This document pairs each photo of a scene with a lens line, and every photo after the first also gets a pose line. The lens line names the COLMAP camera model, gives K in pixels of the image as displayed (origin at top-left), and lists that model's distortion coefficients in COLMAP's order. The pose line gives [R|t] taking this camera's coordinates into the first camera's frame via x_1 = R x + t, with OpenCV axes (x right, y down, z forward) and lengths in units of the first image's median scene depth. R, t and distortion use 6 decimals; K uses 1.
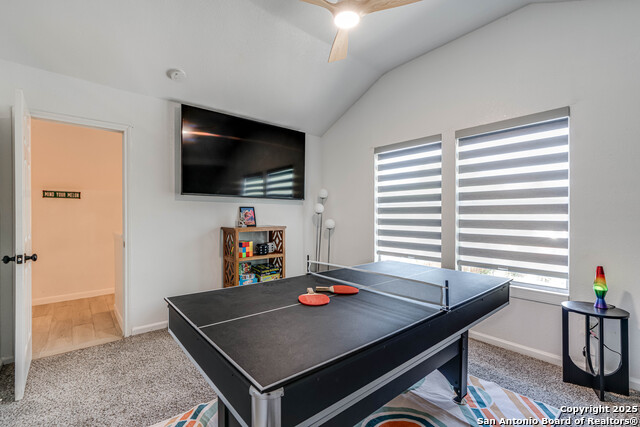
lens RADIAL K [[288.1, 0, 311.3], [0, 288.1, 215.3], [0, 0, 1]] dist [-0.000413, 0.000564]
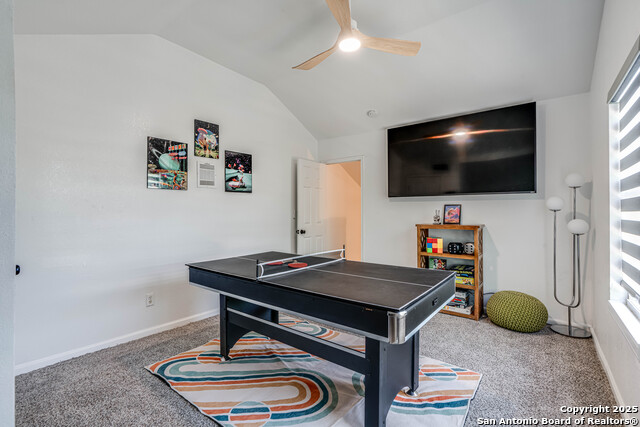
lens RADIAL K [[290.6, 0, 323.6], [0, 290.6, 214.0], [0, 0, 1]] dist [-0.001788, 0.000265]
pose [[0.215868, 0.001530, -0.976421, 0.678403], [0.000299, 0.999999, 0.001633, 0.001282], [0.976422, -0.000645, 0.215868, 0.354949]]
